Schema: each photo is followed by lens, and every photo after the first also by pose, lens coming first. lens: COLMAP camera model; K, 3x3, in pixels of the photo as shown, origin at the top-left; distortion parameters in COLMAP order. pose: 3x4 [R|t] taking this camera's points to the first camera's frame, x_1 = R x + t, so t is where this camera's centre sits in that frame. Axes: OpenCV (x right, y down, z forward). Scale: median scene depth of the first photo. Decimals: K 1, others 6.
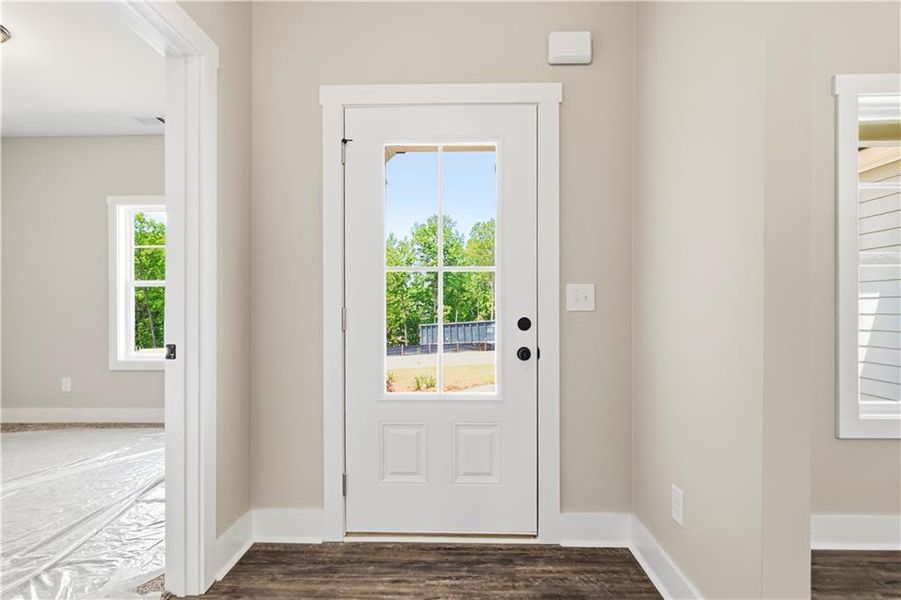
lens RADIAL K [[314.3, 0, 448.2], [0, 314.3, 304.0], [0, 0, 1]] dist [-0.001117, -0.000209]
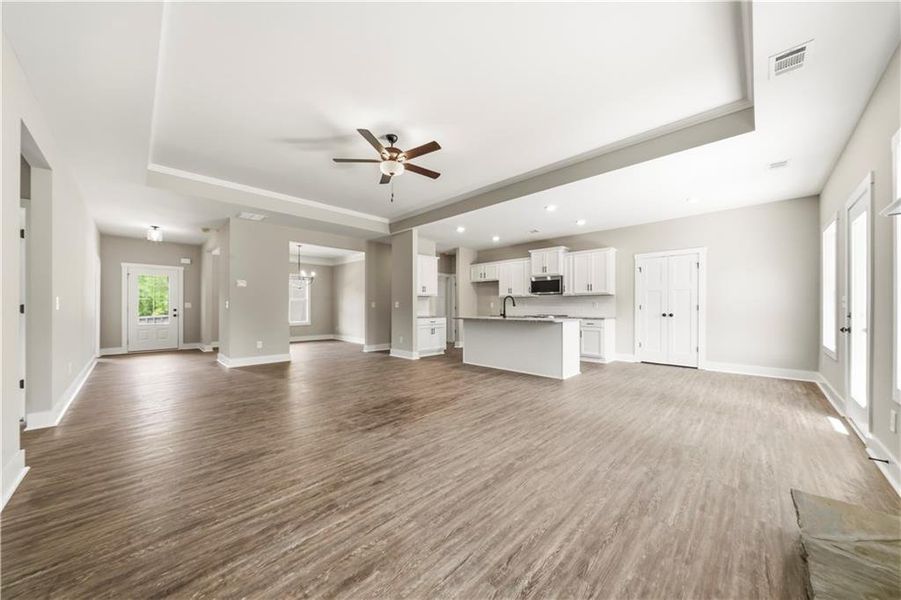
lens RADIAL K [[314.3, 0, 448.2], [0, 314.3, 304.0], [0, 0, 1]] dist [-0.001117, -0.000209]
pose [[0.651795, -0.001187, 0.758395, -0.800017], [-0.007810, 0.999935, 0.008277, -0.124658], [-0.758355, -0.011318, 0.651743, -6.128794]]
